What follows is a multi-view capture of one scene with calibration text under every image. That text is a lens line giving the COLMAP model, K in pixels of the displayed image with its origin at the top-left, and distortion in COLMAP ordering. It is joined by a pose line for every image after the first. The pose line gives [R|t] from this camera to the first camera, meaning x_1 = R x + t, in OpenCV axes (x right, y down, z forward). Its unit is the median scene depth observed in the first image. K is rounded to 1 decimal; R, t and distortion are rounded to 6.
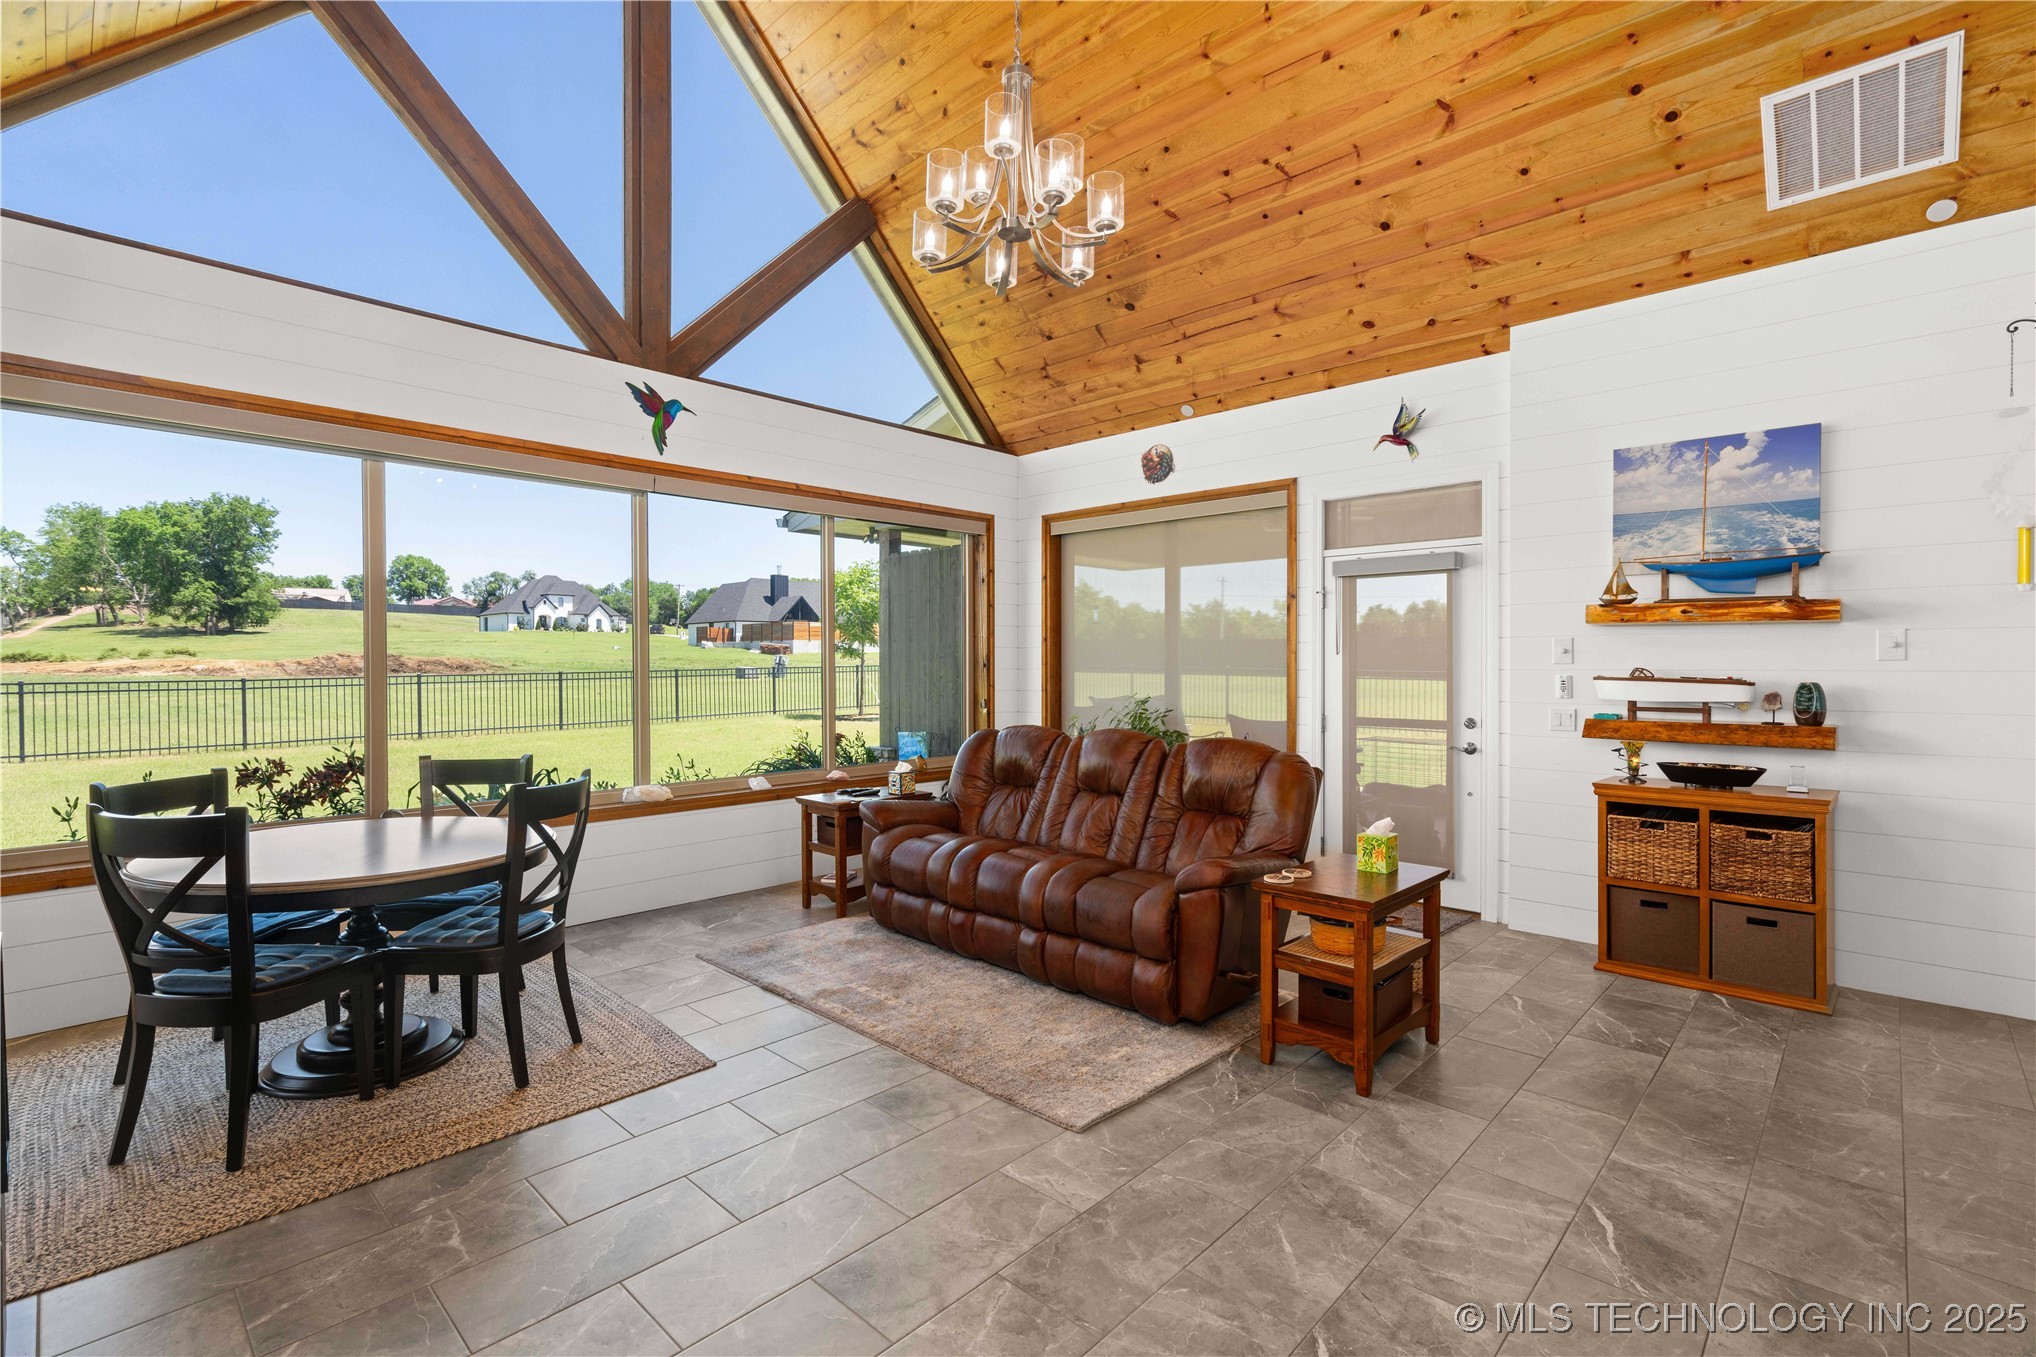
lens RADIAL K [[921.3, 0, 1017.5], [0, 921.3, 671.0], [0, 0, 1]] dist [0.001913, 0.000542]
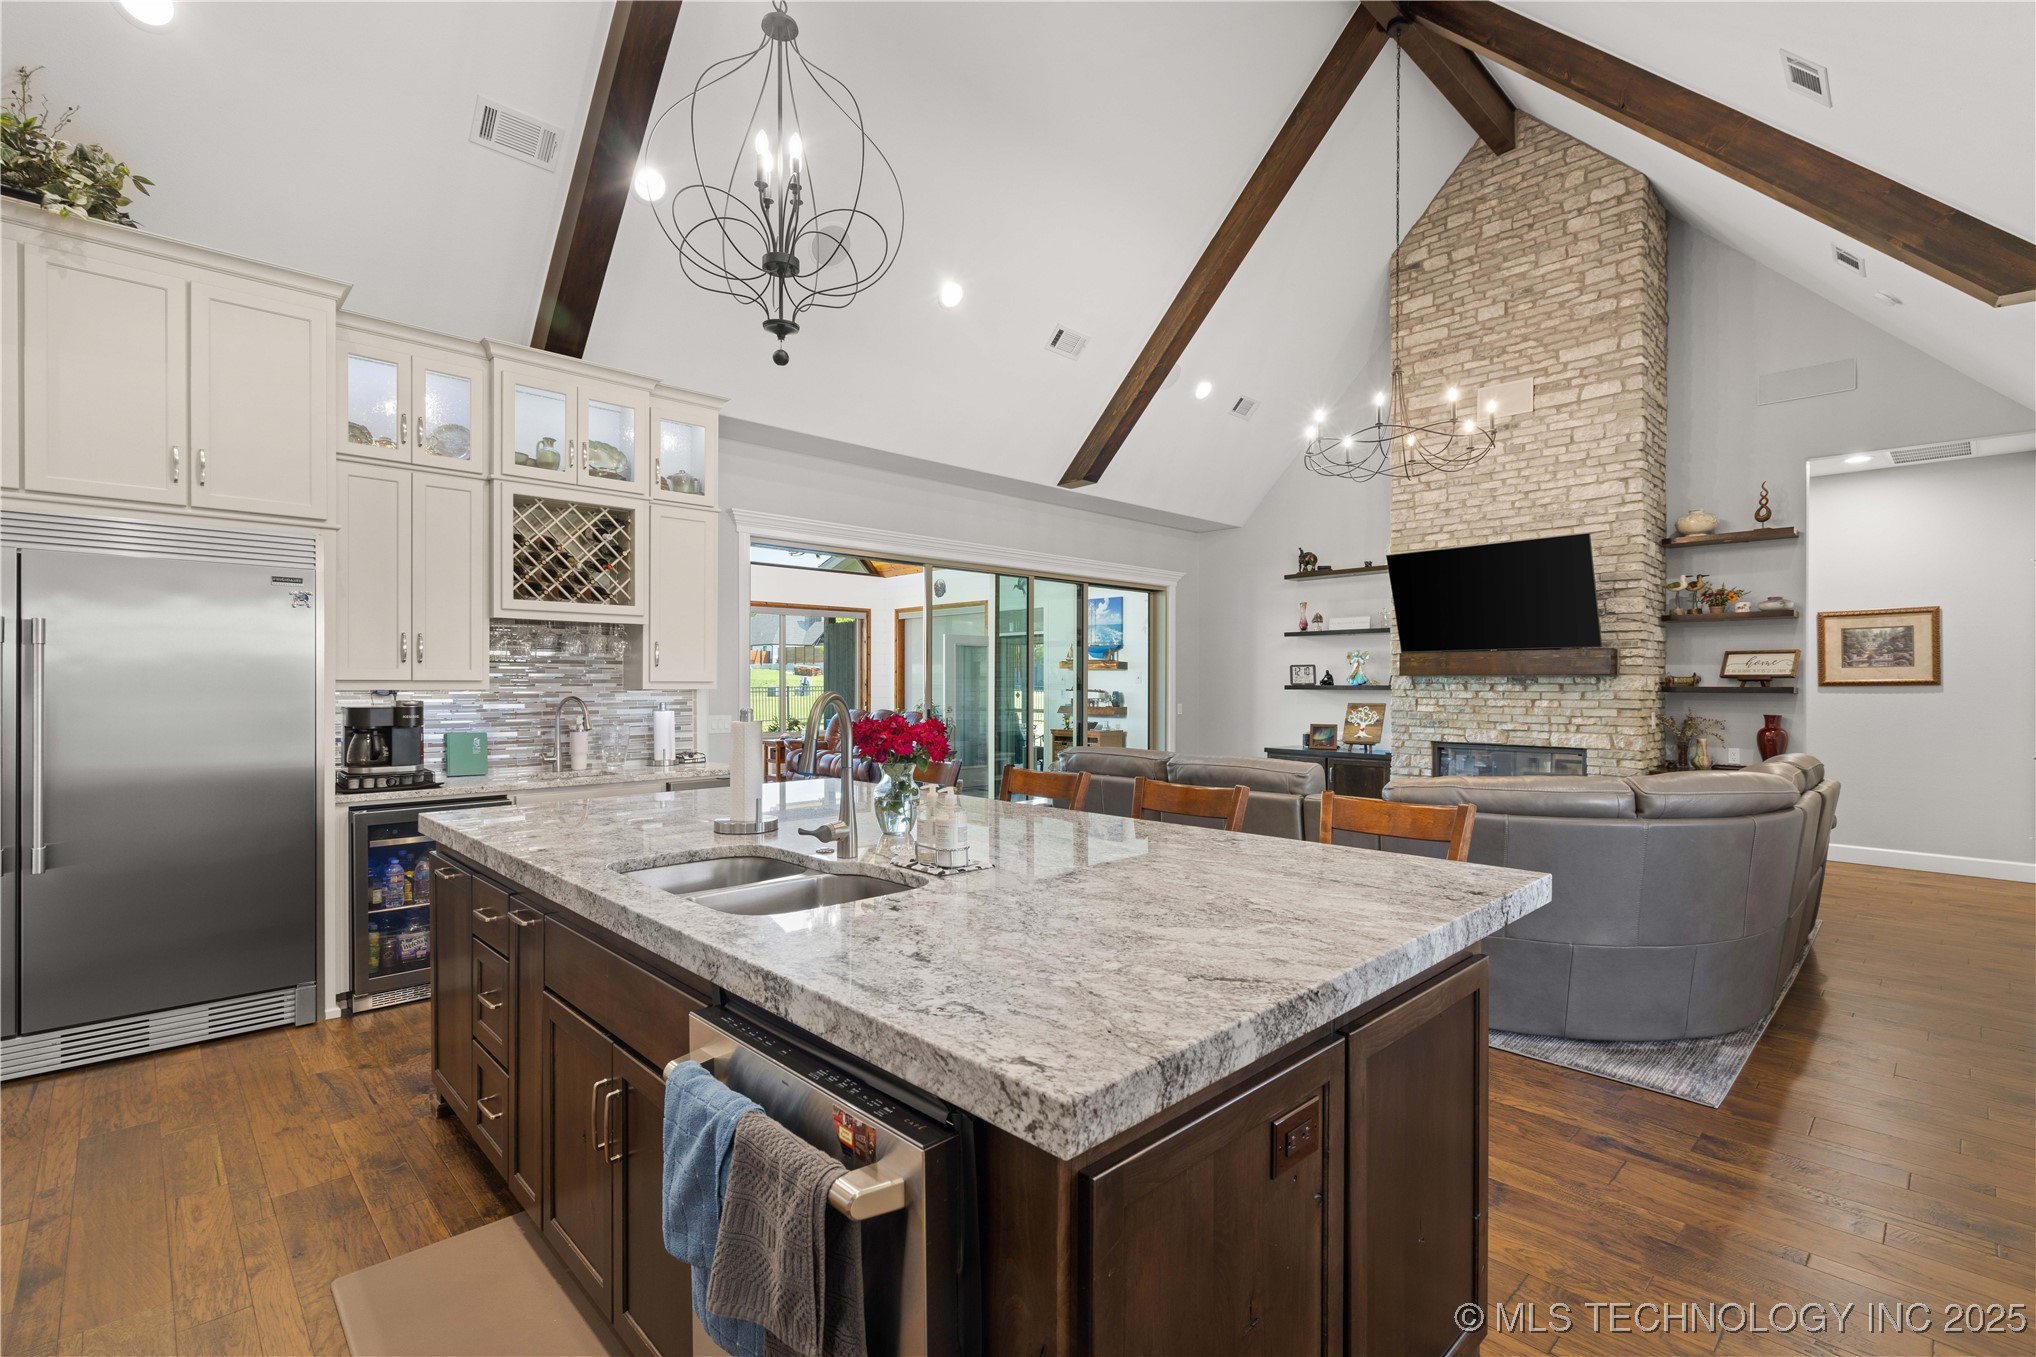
lens RADIAL K [[923.3, 0, 1019.1], [0, 923.3, 708.4], [0, 0, 1]] dist [-0.008996, 0.000982]
pose [[0.999159, 0.002057, -0.040948, 0.240303], [-0.001299, 0.999827, 0.018532, 0.004311], [0.040979, -0.018463, 0.998989, -0.620758]]
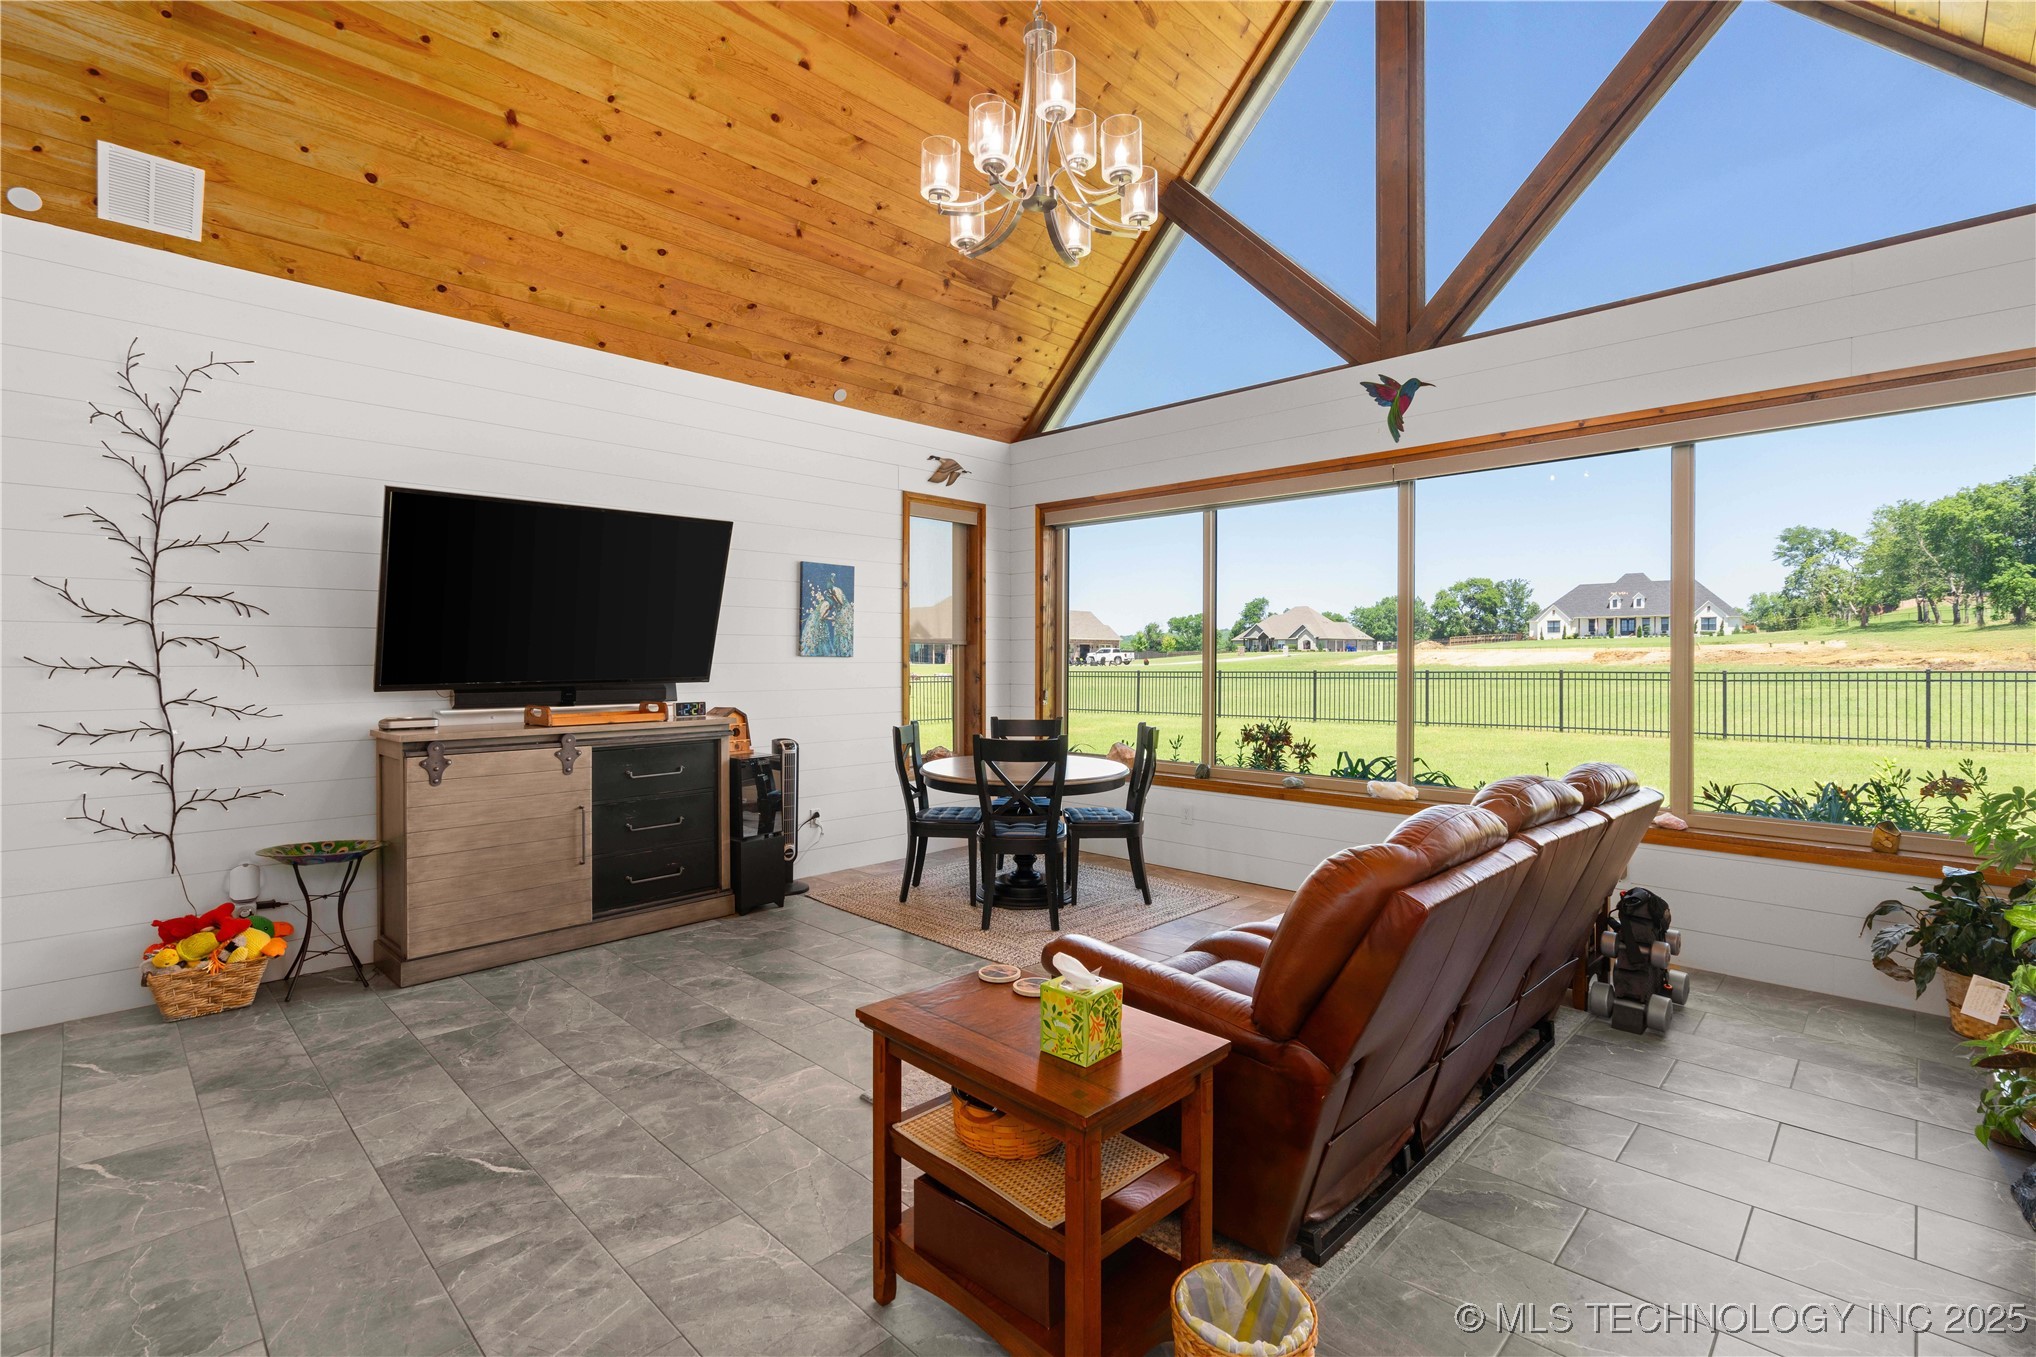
lens RADIAL K [[927.2, 0, 1025.3], [0, 927.2, 661.8], [0, 0, 1]] dist [-0.002849, 0.001219]
pose [[-0.012857, 0.008565, -0.999881, 0.598700], [-0.010546, 0.999907, 0.008701, -0.008377], [0.999862, 0.010656, -0.012766, 0.632405]]
